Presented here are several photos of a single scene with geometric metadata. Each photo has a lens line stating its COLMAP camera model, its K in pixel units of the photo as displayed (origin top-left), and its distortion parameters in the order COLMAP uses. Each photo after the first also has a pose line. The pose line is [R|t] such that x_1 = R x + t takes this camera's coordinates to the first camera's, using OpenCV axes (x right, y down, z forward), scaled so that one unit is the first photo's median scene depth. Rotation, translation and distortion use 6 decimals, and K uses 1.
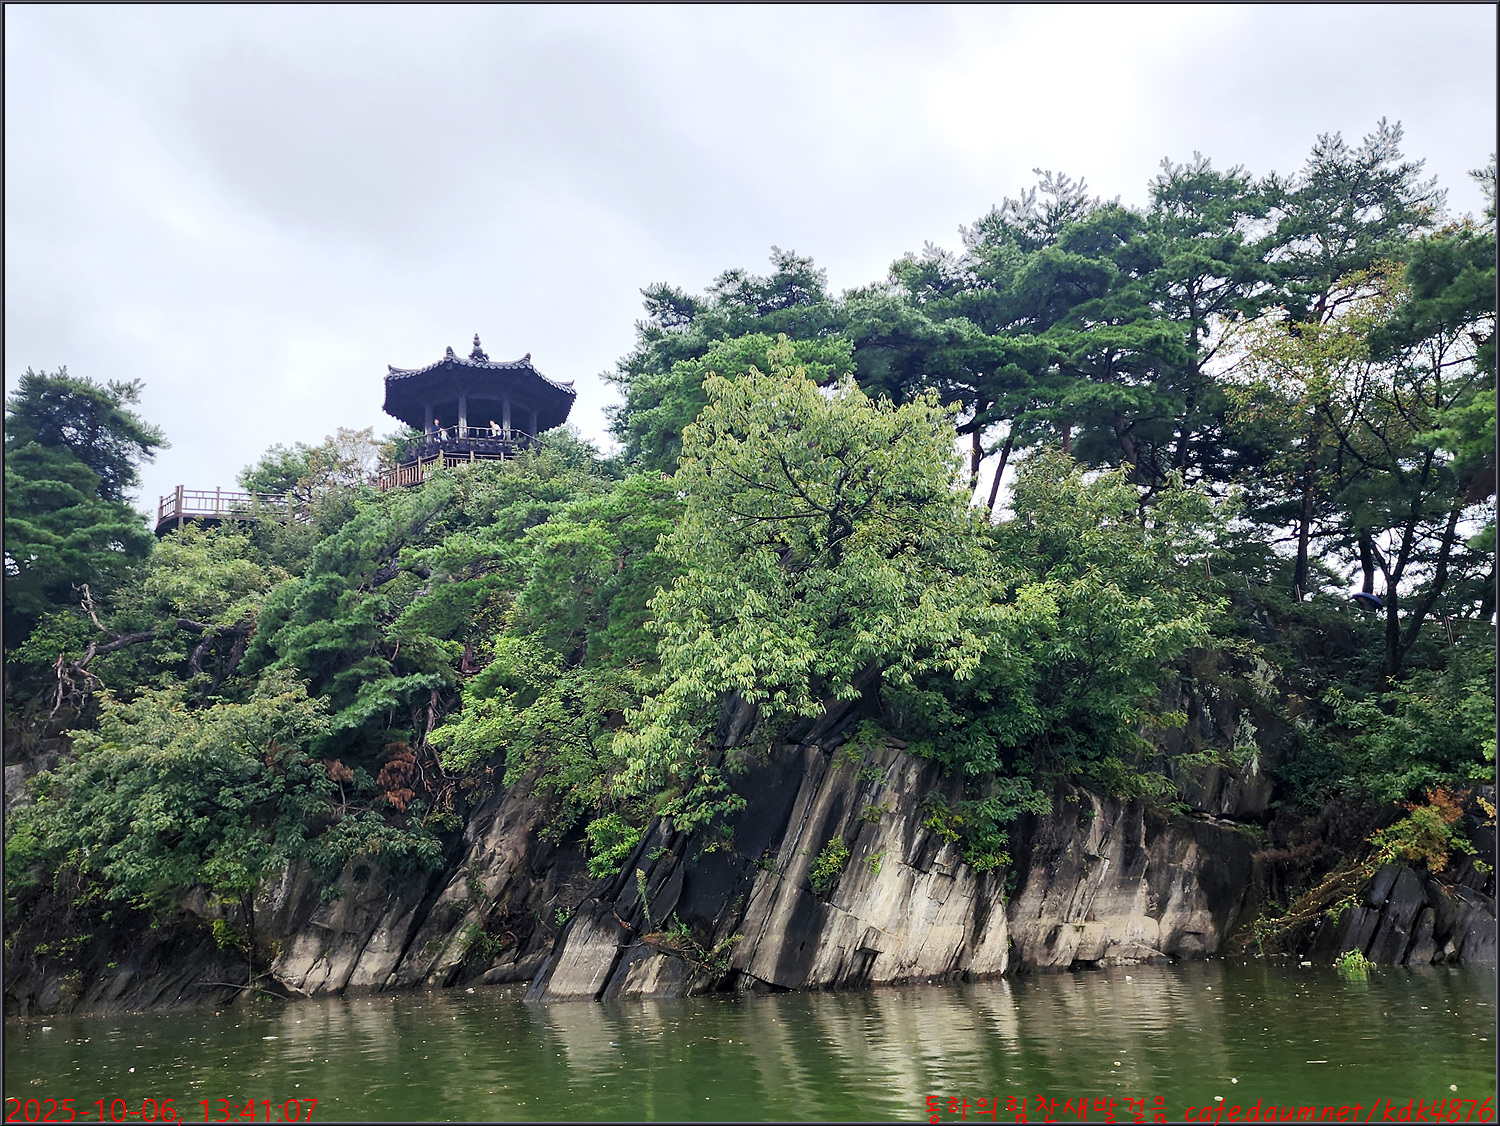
lens RADIAL K [[1235.3, 0, 748.7], [0, 1235.3, 600.7], [0, 0, 1]] dist [0.077486, -0.104876]
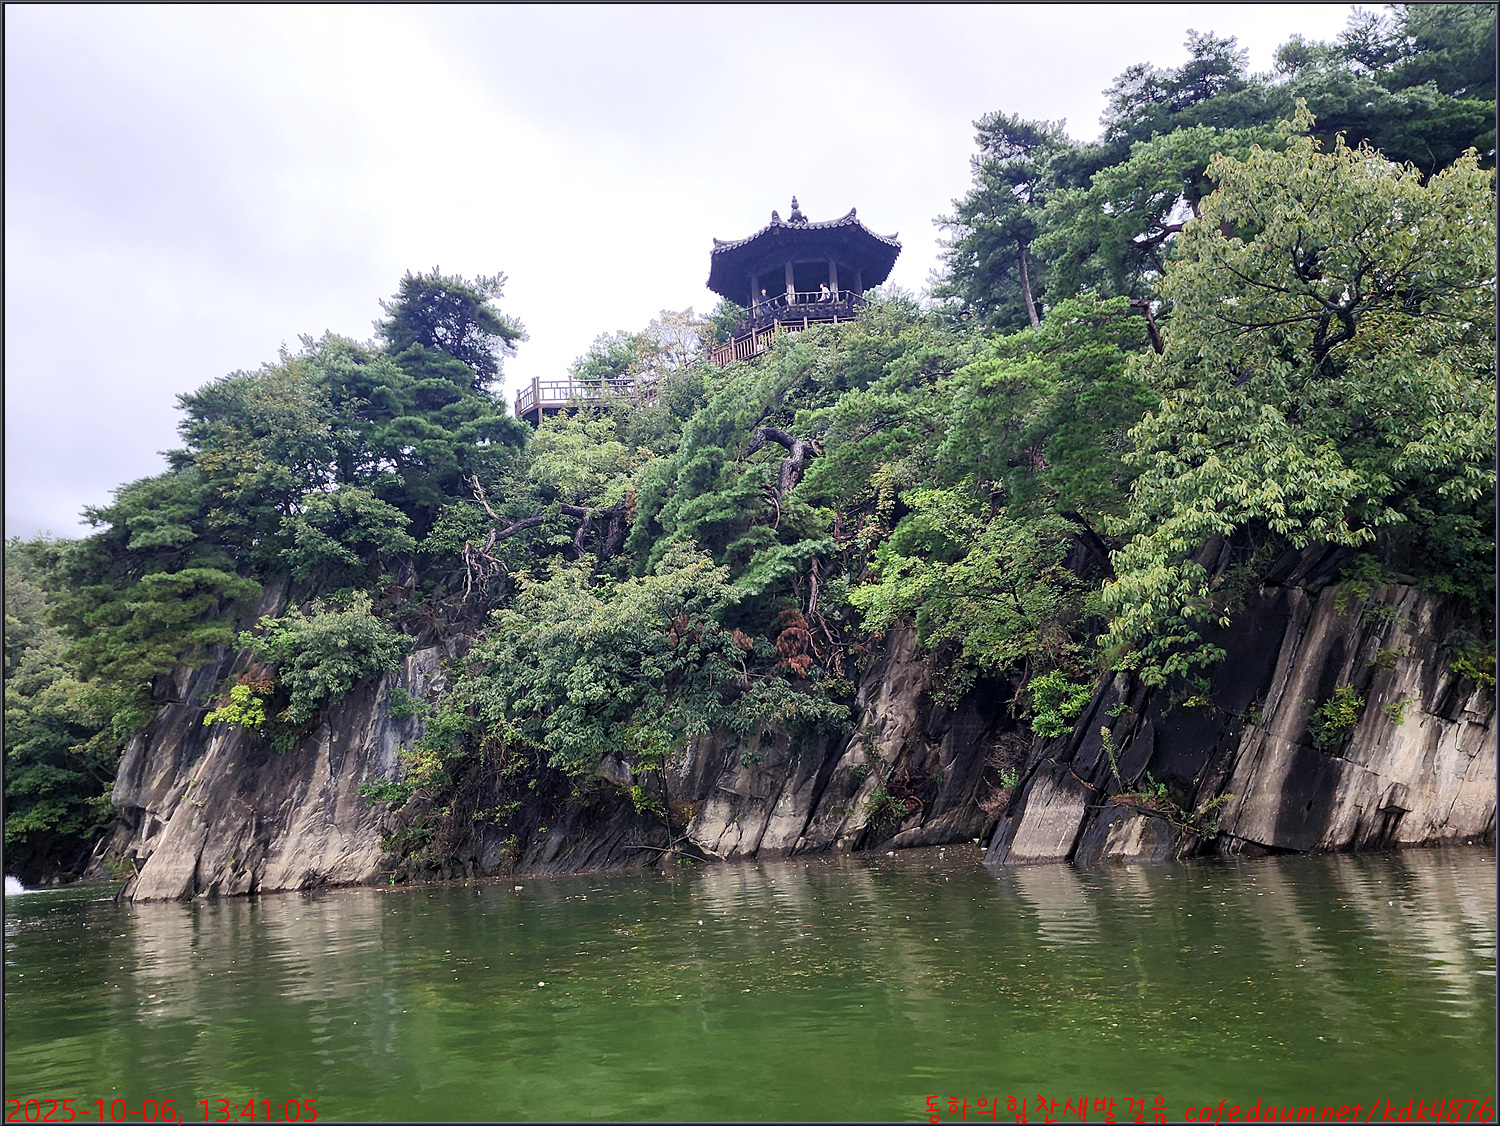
lens RADIAL K [[1235.3, 0, 735.1], [0, 1235.3, 577.8], [0, 0, 1]] dist [0.077486, -0.104876]
pose [[0.974717, -0.051341, -0.217466, -0.112180], [0.068491, 0.995045, 0.072070, 0.014490], [0.212688, -0.085142, 0.973404, 0.031684]]
